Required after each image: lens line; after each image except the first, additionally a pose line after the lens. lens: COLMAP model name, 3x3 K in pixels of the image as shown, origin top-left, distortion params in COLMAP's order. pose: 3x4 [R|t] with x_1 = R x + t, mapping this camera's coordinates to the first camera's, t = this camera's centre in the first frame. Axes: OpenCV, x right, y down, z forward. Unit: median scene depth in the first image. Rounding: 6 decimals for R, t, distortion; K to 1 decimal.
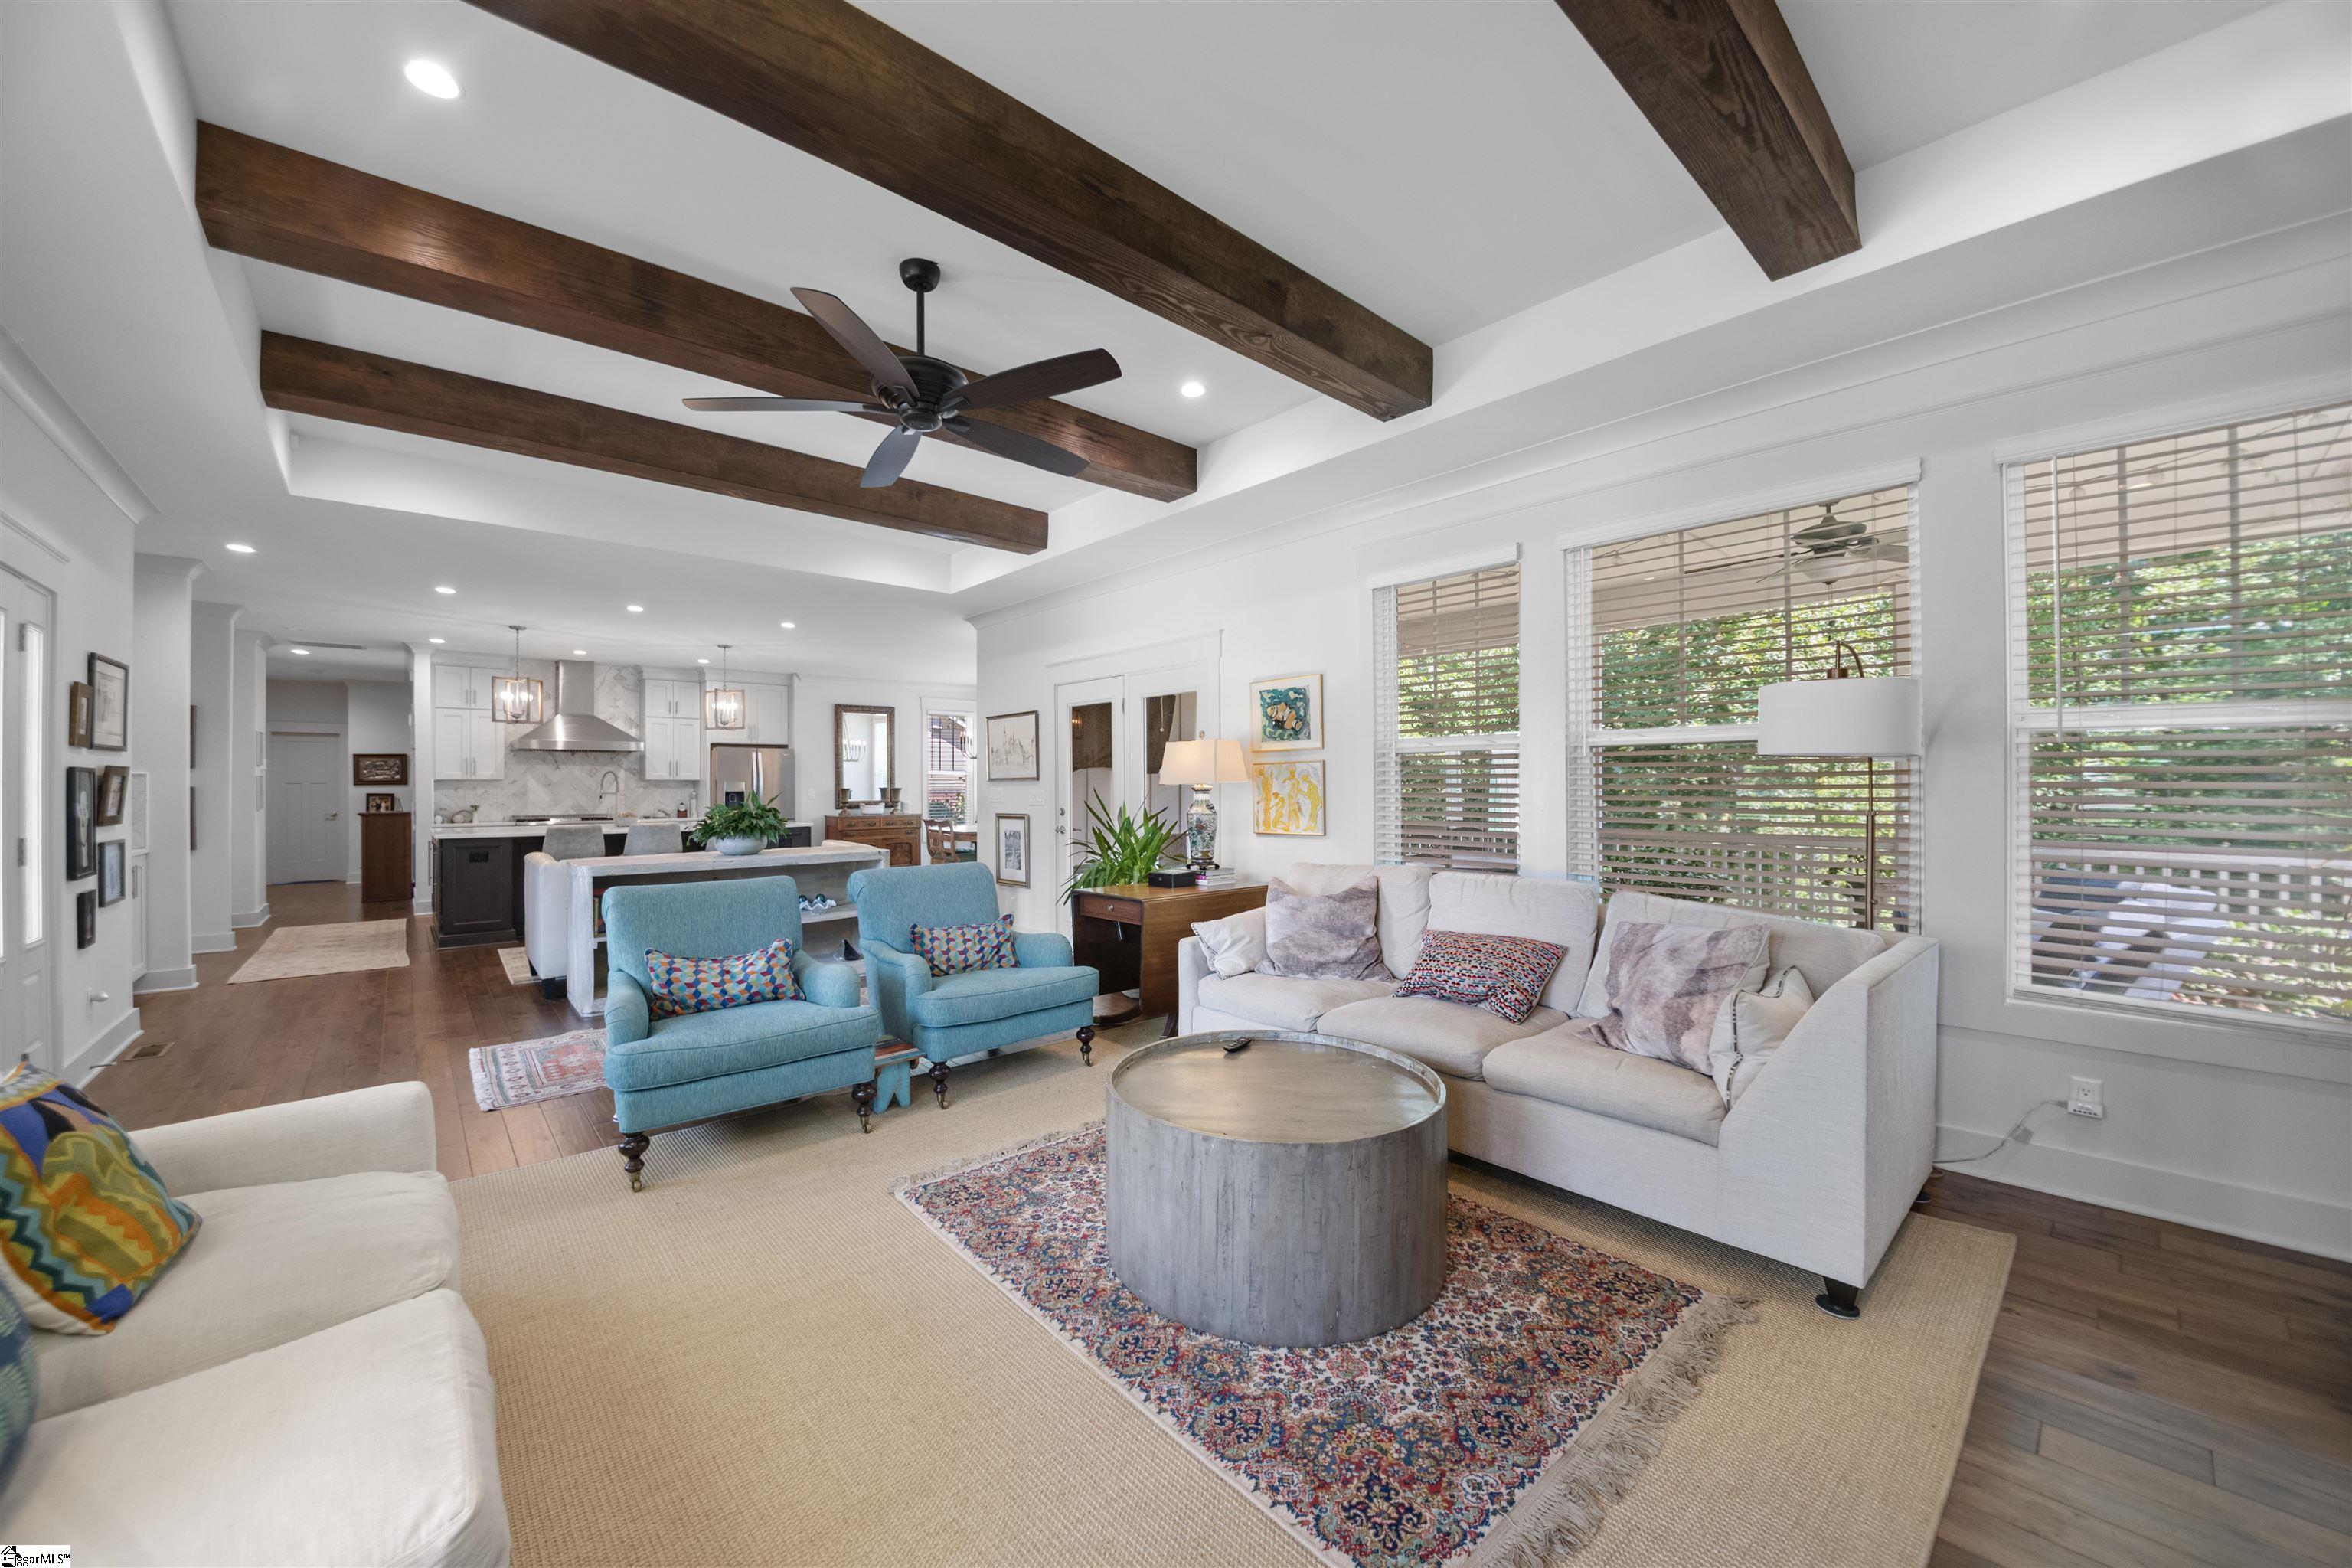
lens RADIAL K [[859.7, 0, 1129.9], [0, 859.7, 789.2], [0, 0, 1]] dist [-0.017765, -0.000246]
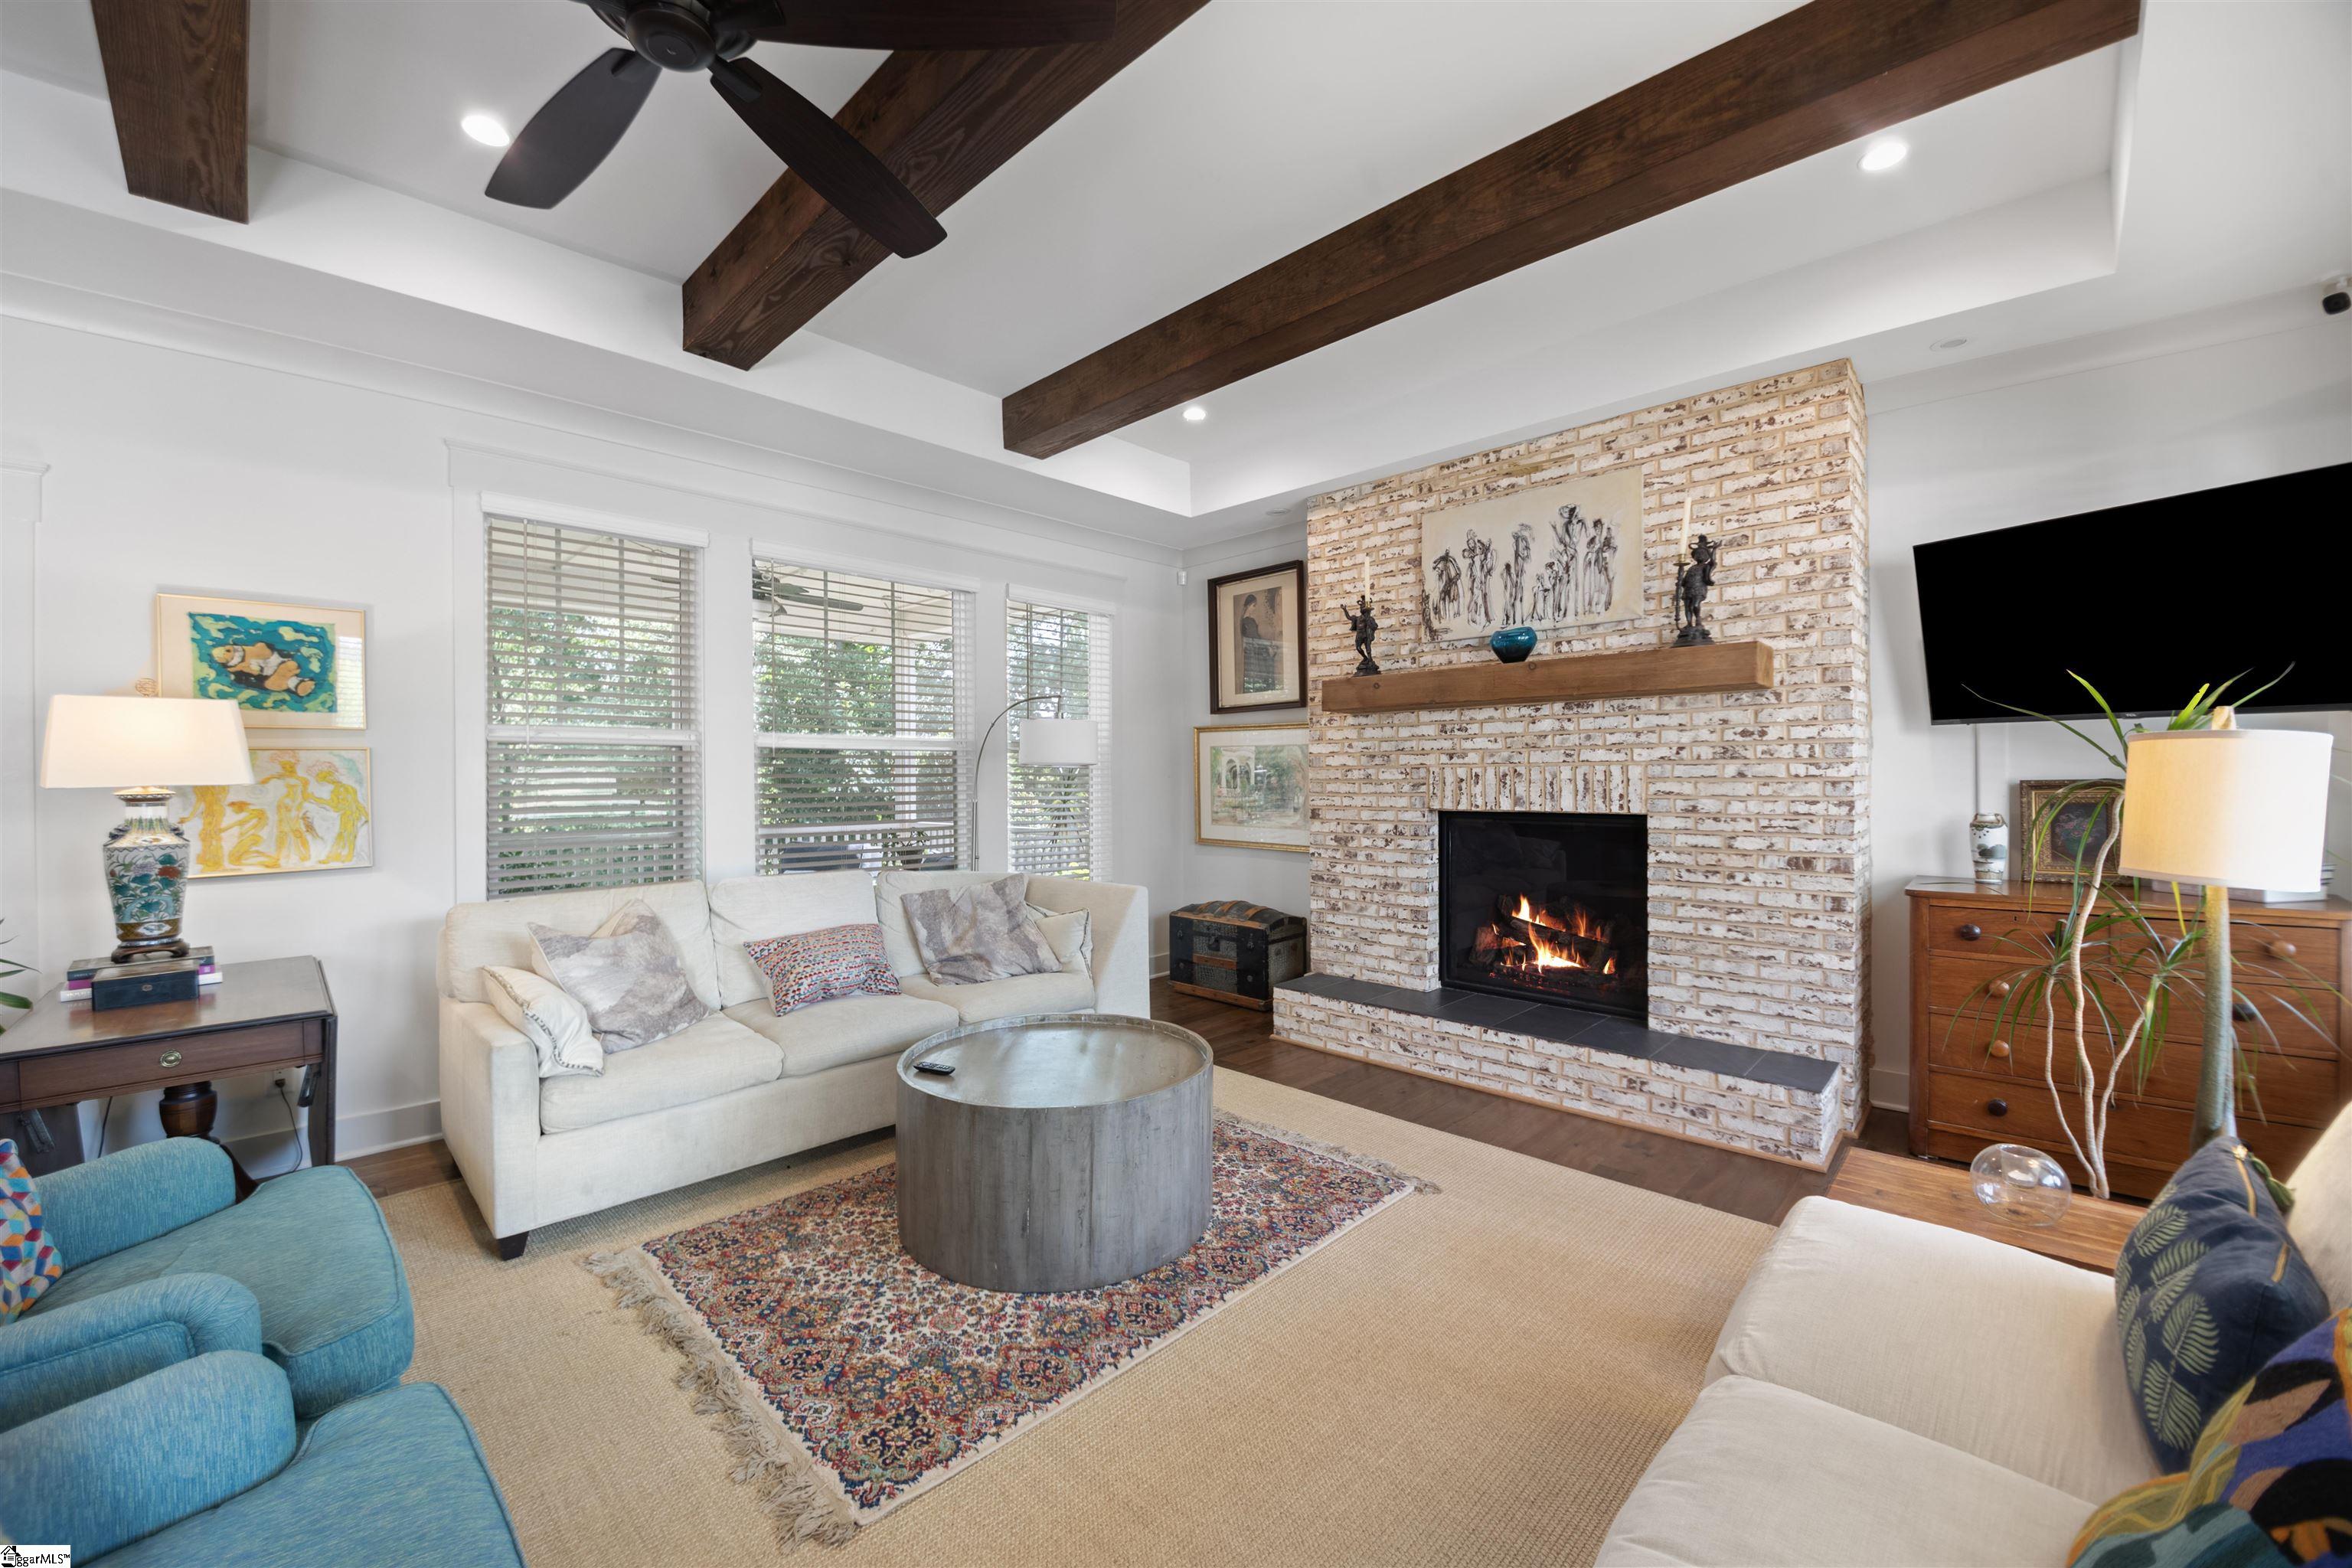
lens RADIAL K [[926.8, 0, 1154.0], [0, 926.8, 783.4], [0, 0, 1]] dist [-0.016726, -0.002068]
pose [[-0.091921, 0.000202, 0.995766, -0.473073], [0.013484, 0.999909, 0.001042, -0.000509], [-0.995675, 0.013523, -0.091916, 0.465137]]
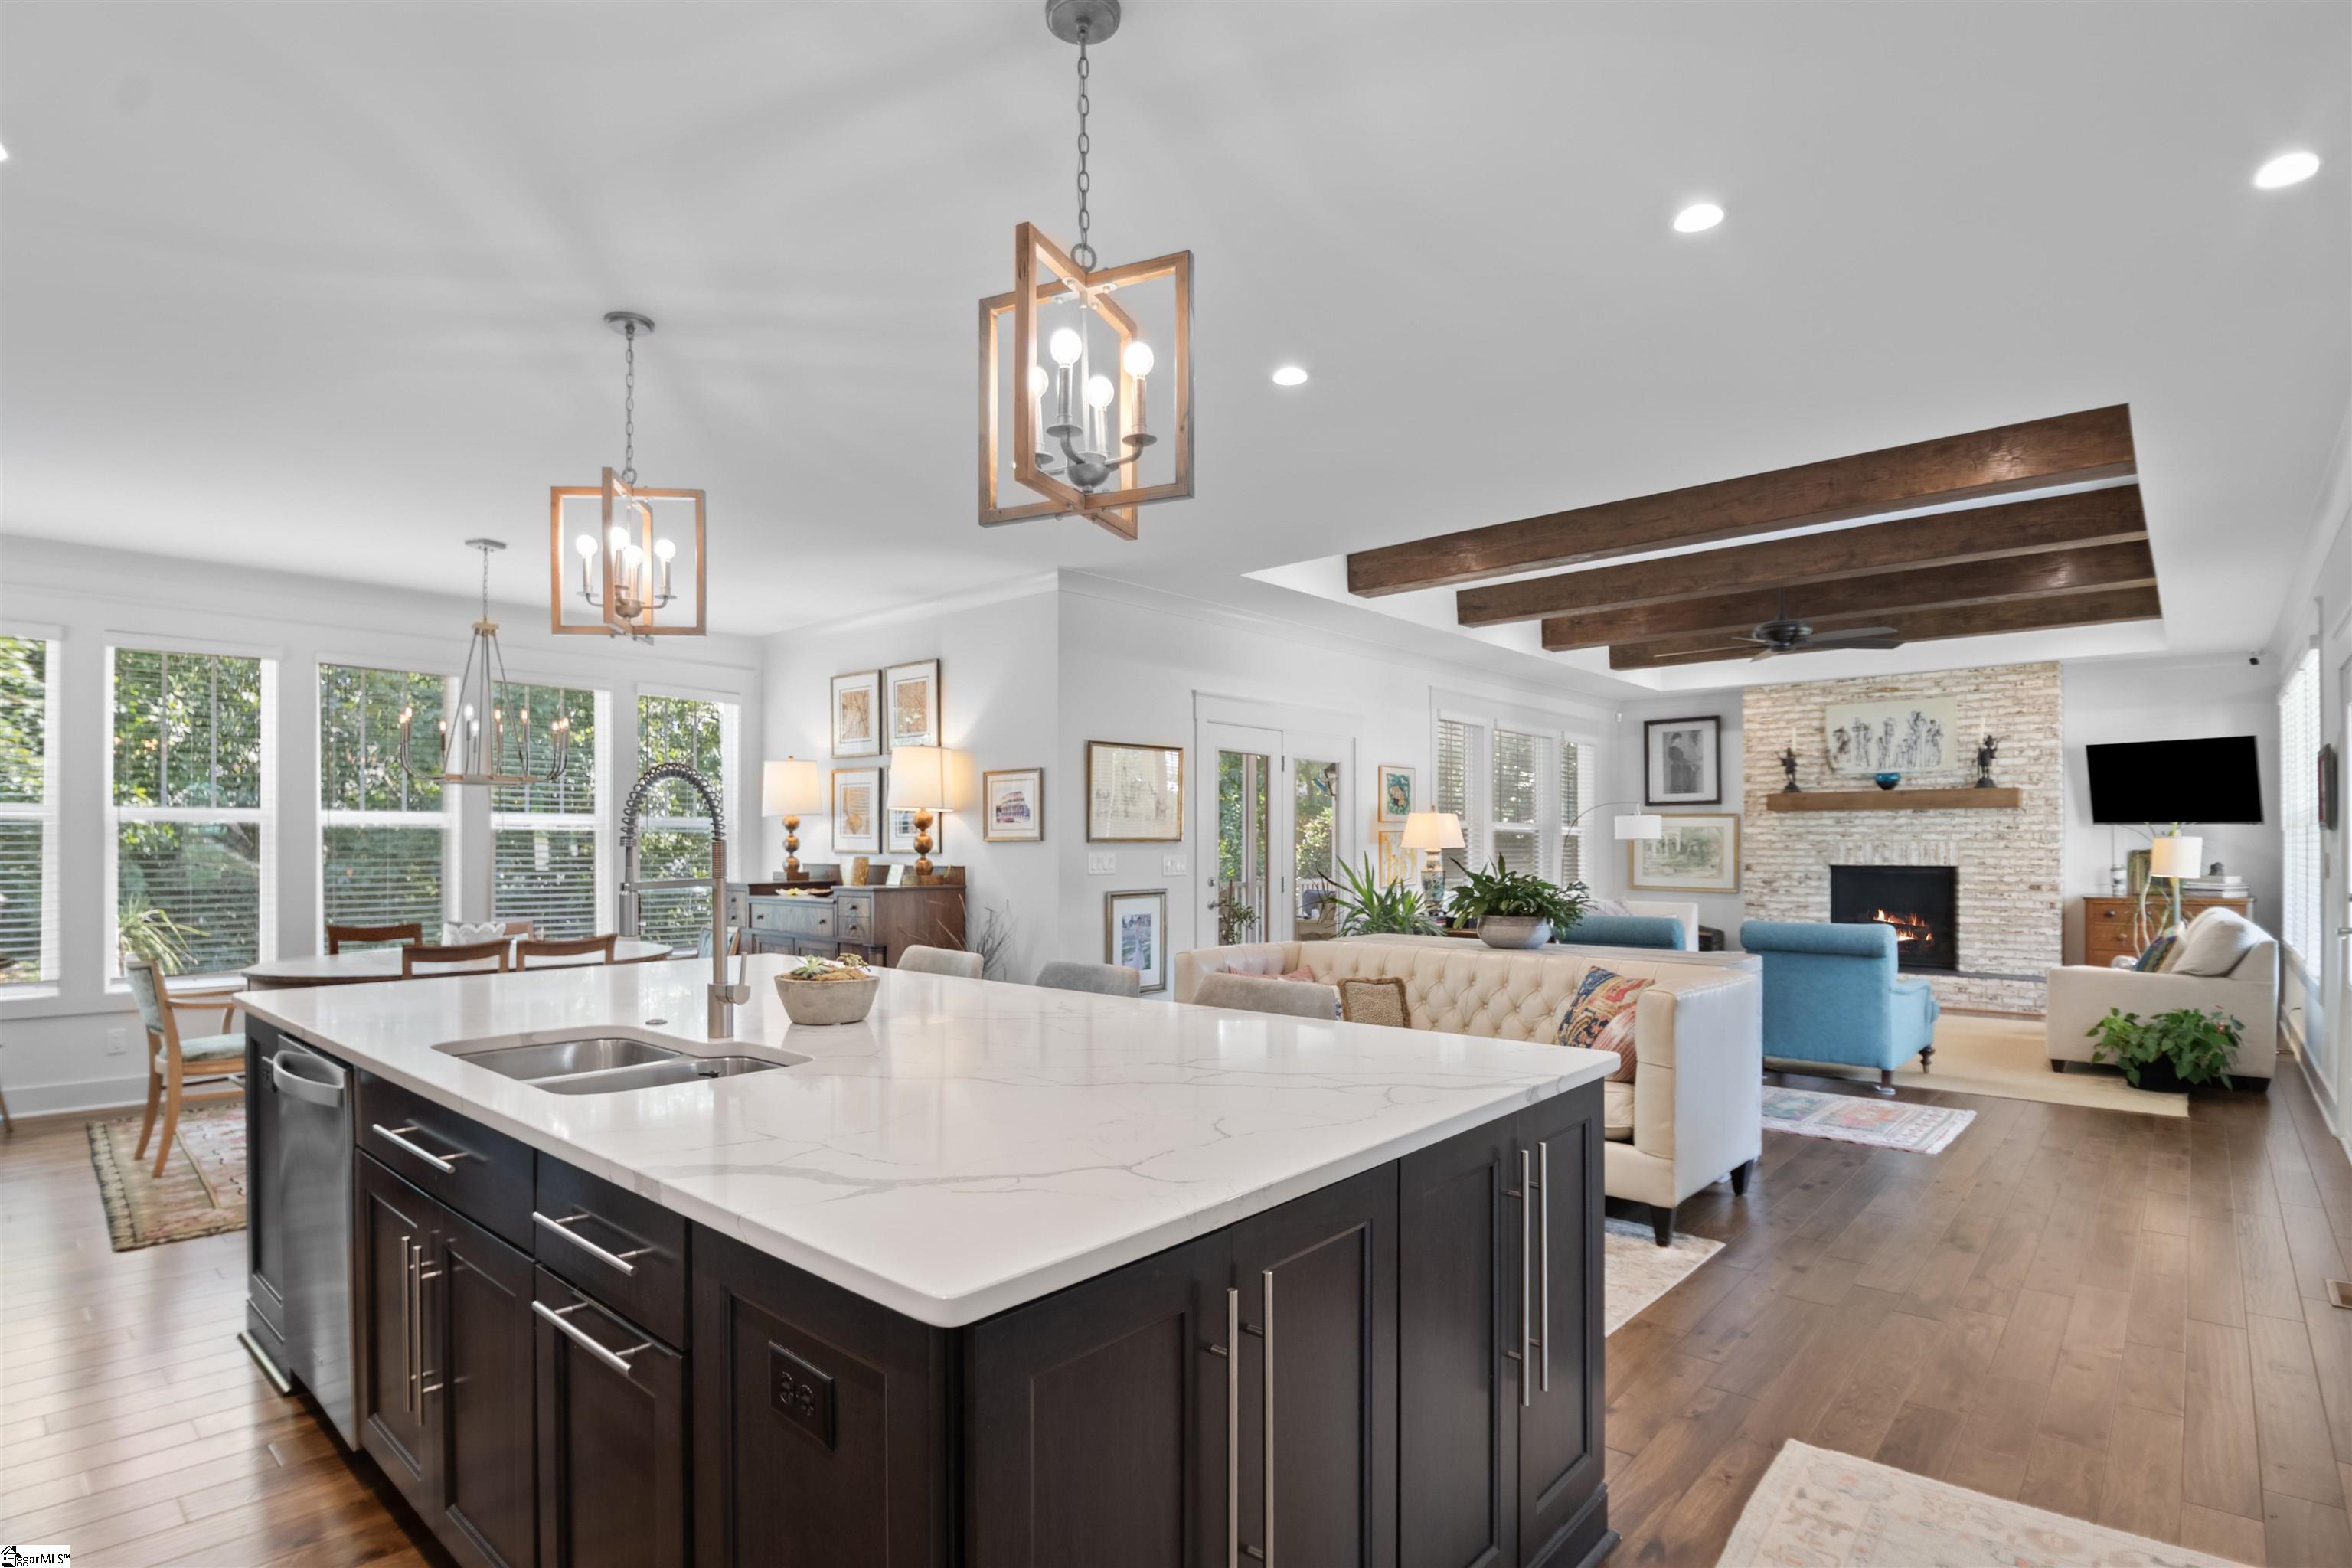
lens RADIAL K [[1173.0, 0, 1146.0], [0, 1173.0, 843.6], [0, 0, 1]] dist [-0.021496, -0.001399]
pose [[-0.126516, 0.008295, 0.991930, -1.518395], [0.007018, 0.999947, -0.007467, -0.001372], [-0.991940, 0.006017, -0.126568, 1.592728]]
